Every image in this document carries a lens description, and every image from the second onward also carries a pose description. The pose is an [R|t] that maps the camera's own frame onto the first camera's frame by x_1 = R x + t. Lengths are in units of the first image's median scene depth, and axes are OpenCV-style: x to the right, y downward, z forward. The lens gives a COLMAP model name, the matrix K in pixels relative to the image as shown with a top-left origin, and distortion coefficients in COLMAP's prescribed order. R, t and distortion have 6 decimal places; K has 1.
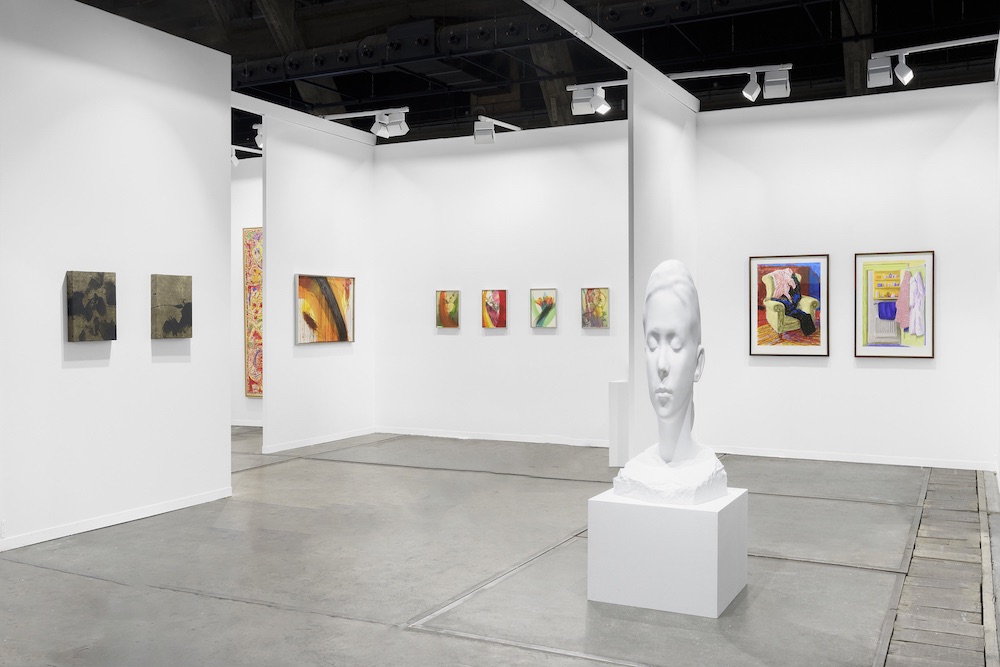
lens RADIAL K [[890.4, 0, 494.0], [0, 890.4, 334.2], [0, 0, 1]] dist [0.092099, -0.016987]
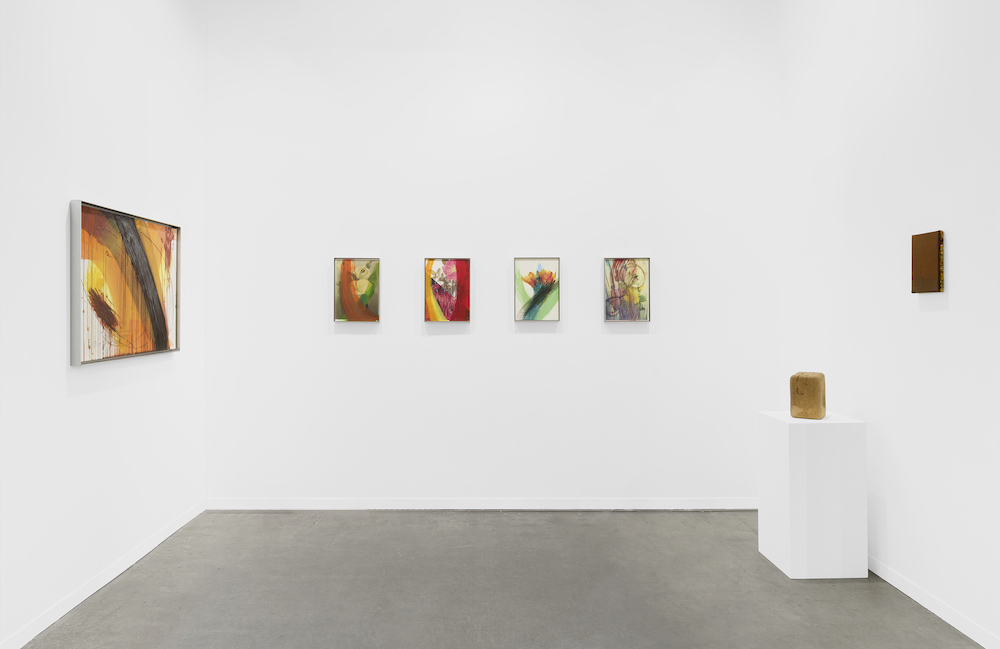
lens RADIAL K [[691.0, 0, 501.8], [0, 691.0, 319.5], [0, 0, 1]] dist [0.013328, 0.001320]
pose [[0.891159, -0.005998, 0.453652, -0.179958], [0.006452, 0.999979, 0.000547, -0.008811], [-0.453646, 0.002439, 0.891179, 0.578552]]
